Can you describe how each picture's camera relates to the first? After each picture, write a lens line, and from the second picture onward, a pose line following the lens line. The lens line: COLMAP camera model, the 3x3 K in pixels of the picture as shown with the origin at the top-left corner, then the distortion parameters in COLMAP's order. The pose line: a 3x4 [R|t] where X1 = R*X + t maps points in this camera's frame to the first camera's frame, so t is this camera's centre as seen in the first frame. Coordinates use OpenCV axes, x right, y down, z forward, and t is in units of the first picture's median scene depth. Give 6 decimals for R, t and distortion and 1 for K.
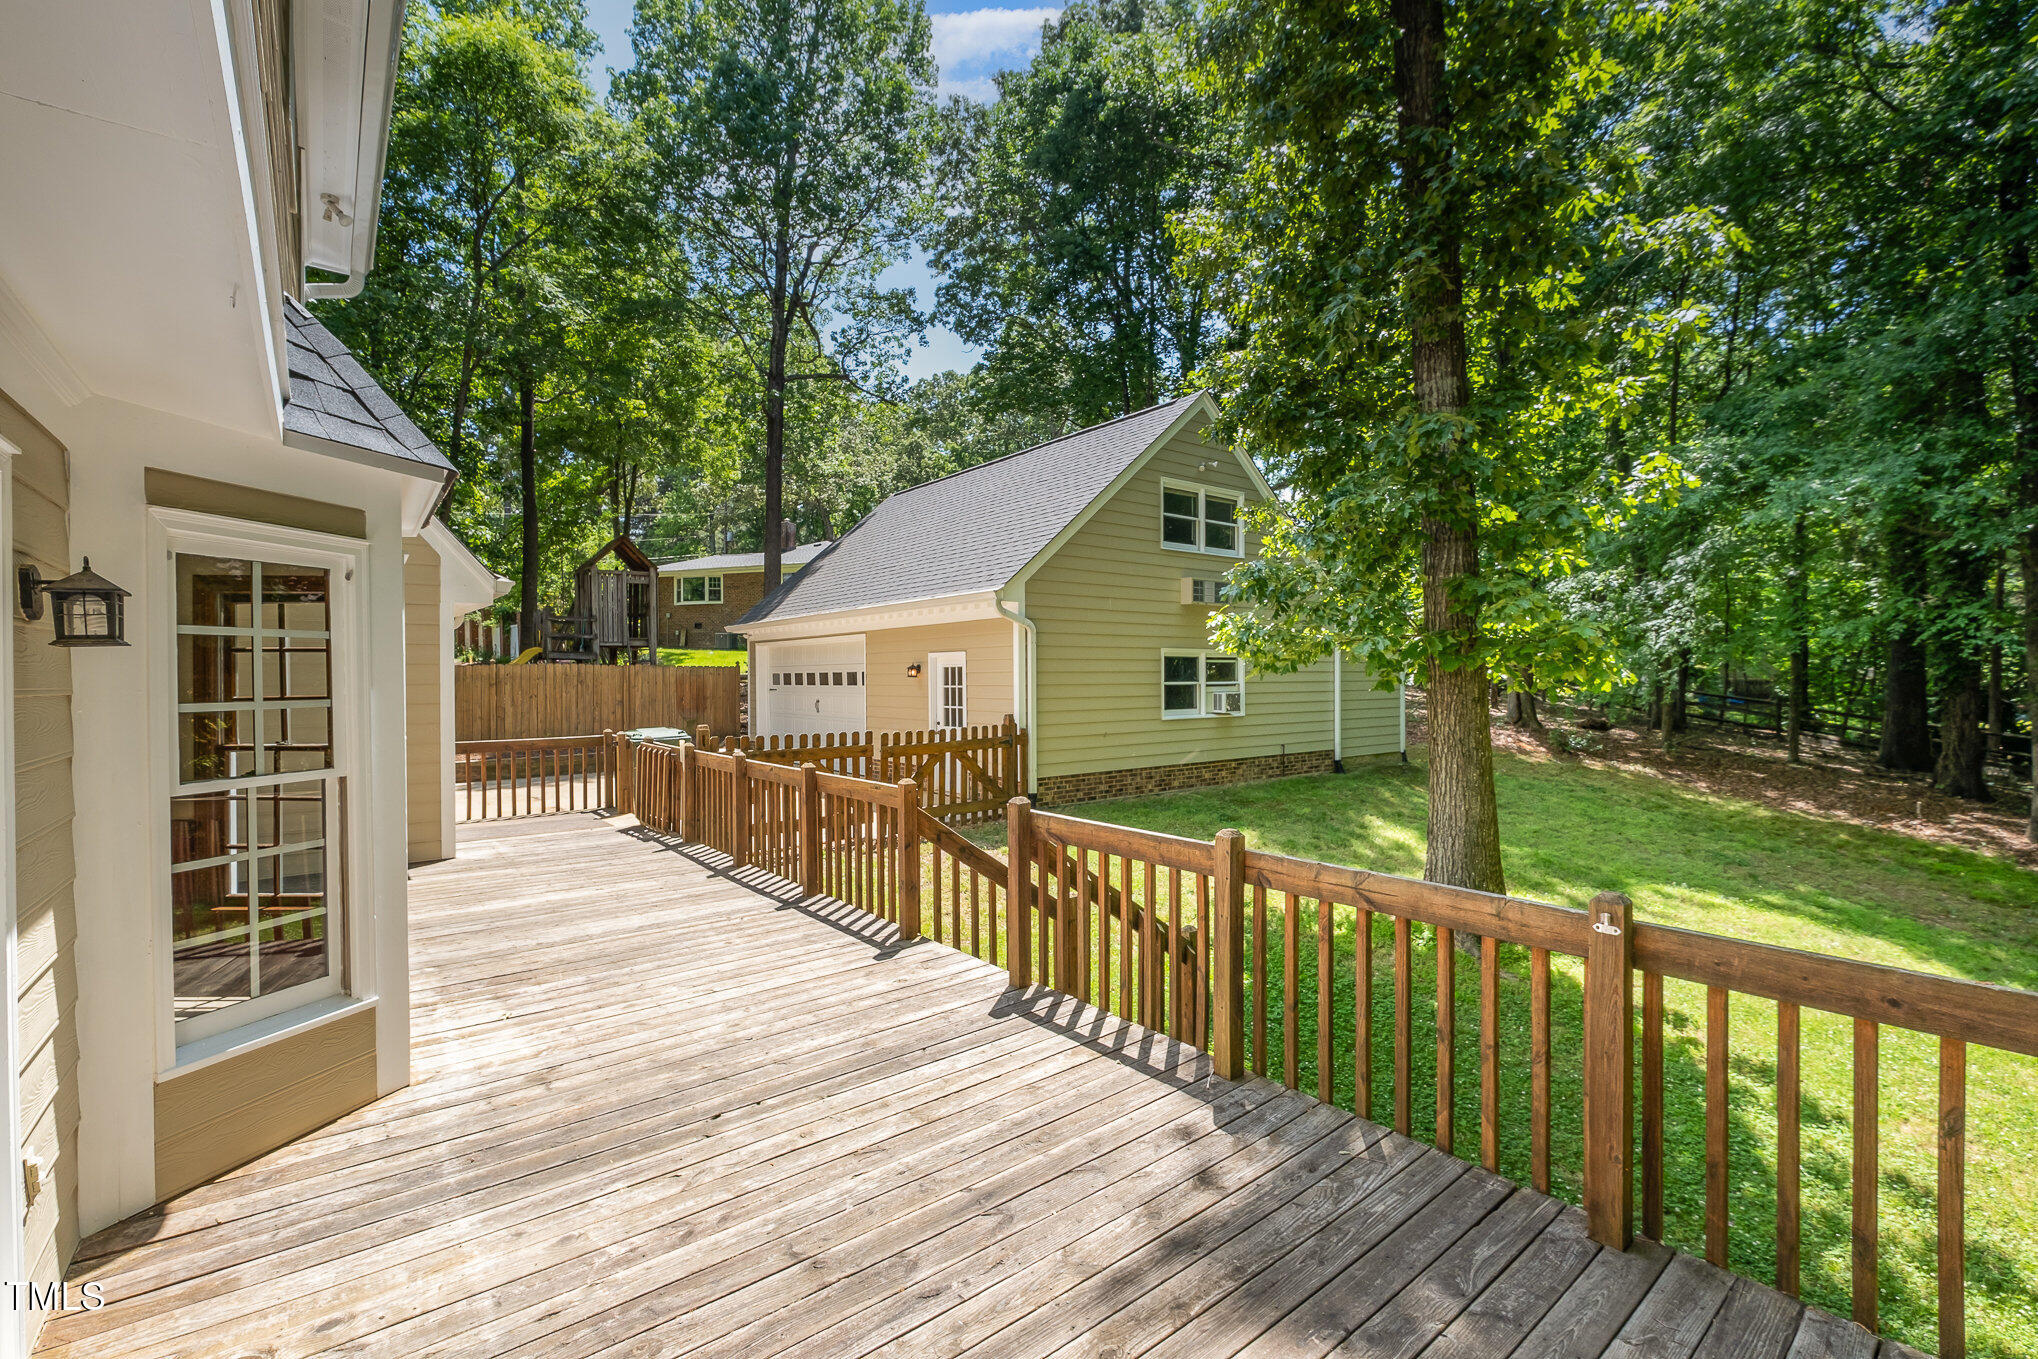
lens RADIAL K [[890.2, 0, 1031.1], [0, 890.2, 686.2], [0, 0, 1]] dist [0.003121, -0.002831]
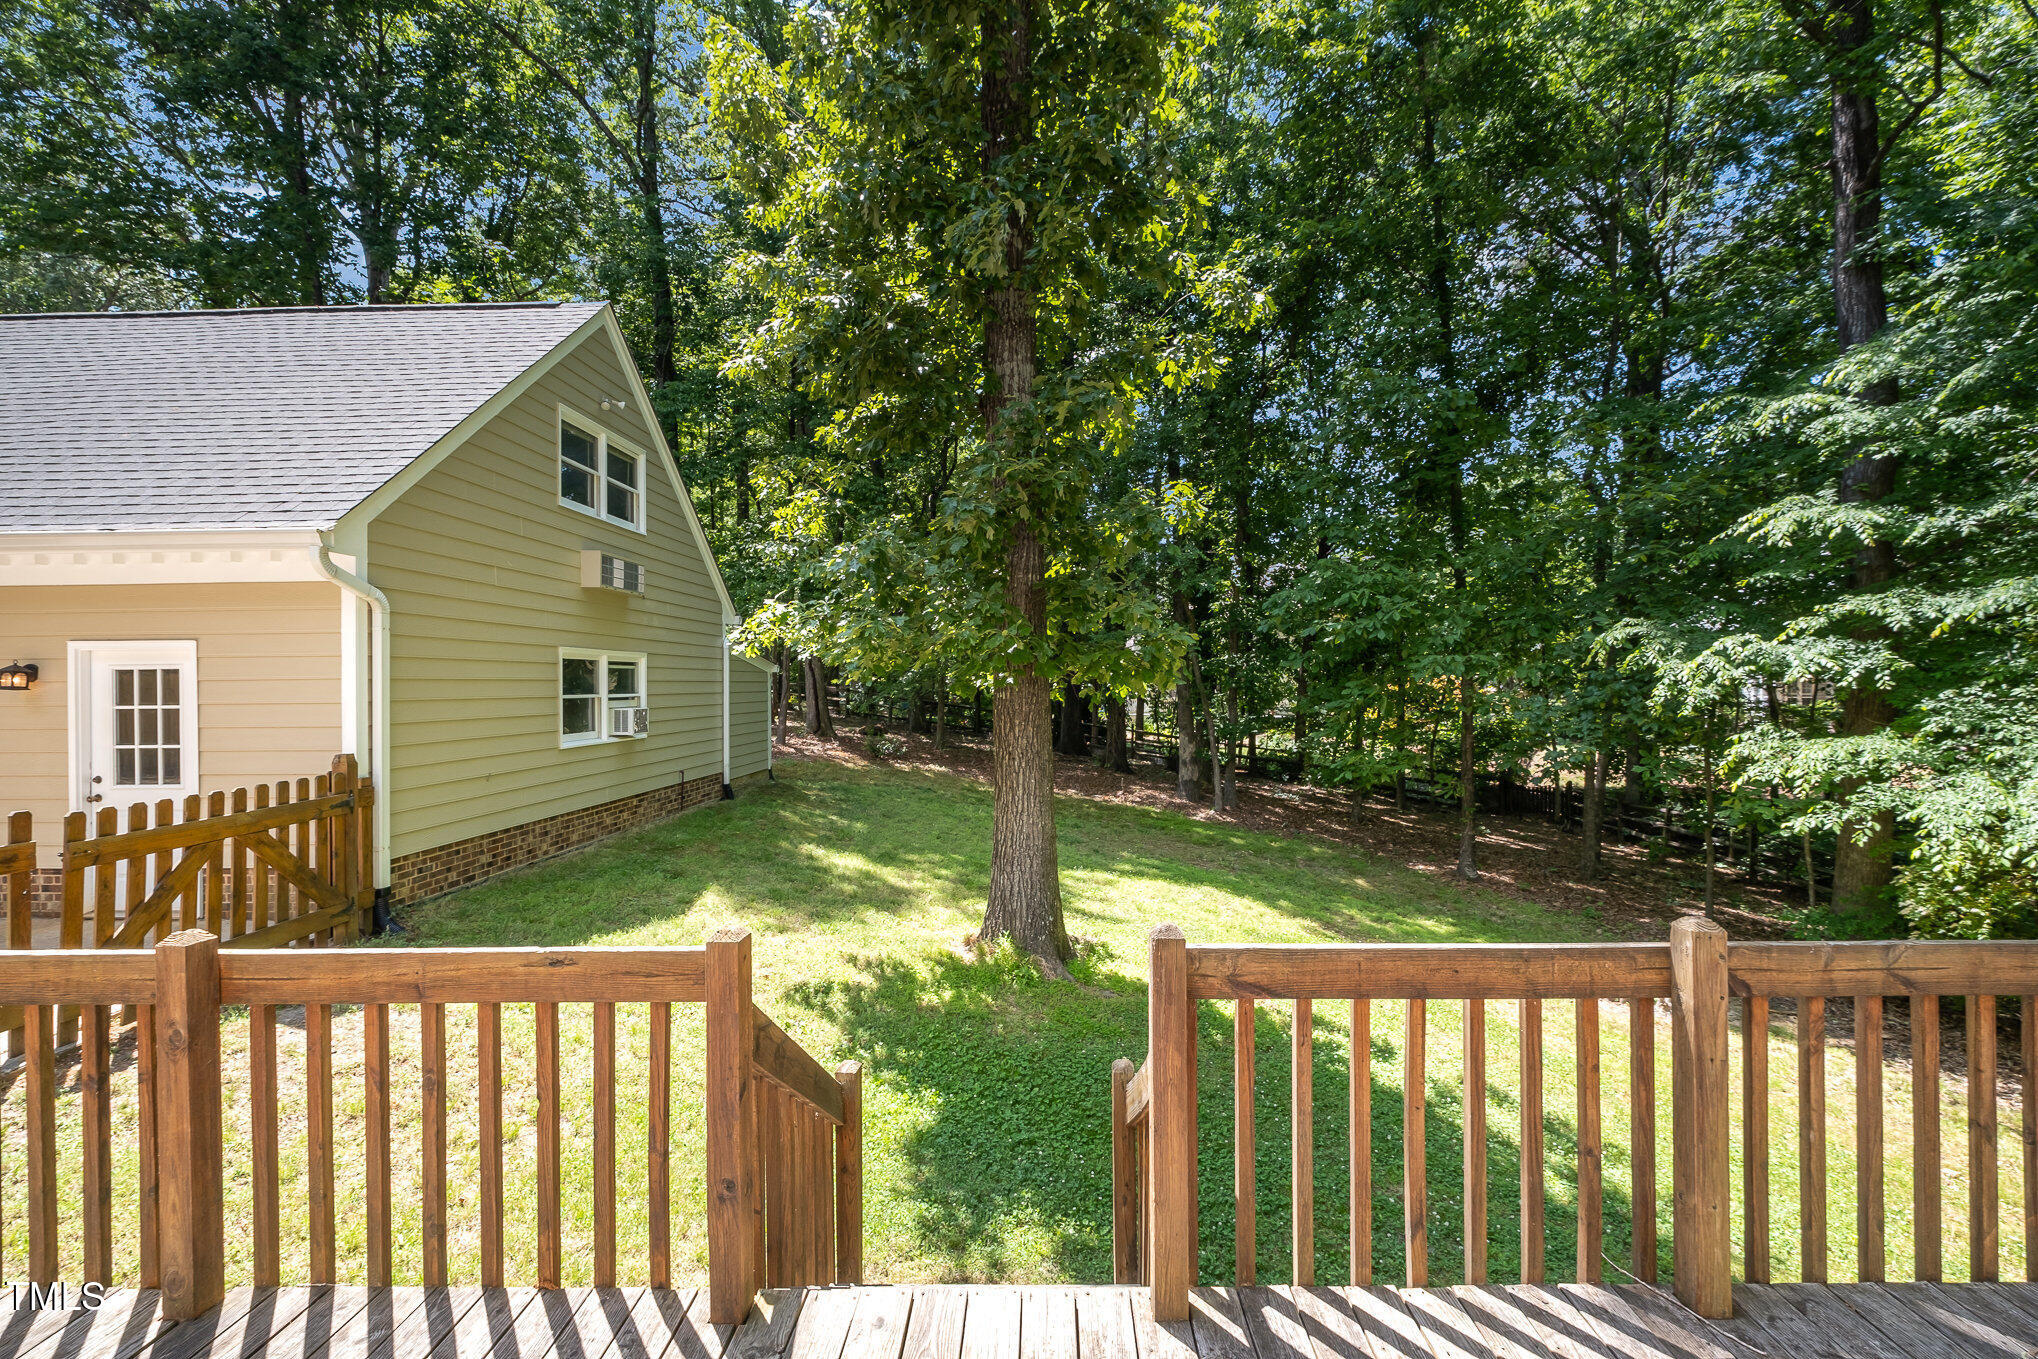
lens RADIAL K [[890.2, 0, 1031.1], [0, 890.2, 686.2], [0, 0, 1]] dist [0.003121, -0.002831]
pose [[0.638760, -0.001032, 0.769405, -0.157609], [0.012126, 0.999888, -0.008726, -0.001034], [-0.769310, 0.014903, 0.638702, 0.268711]]
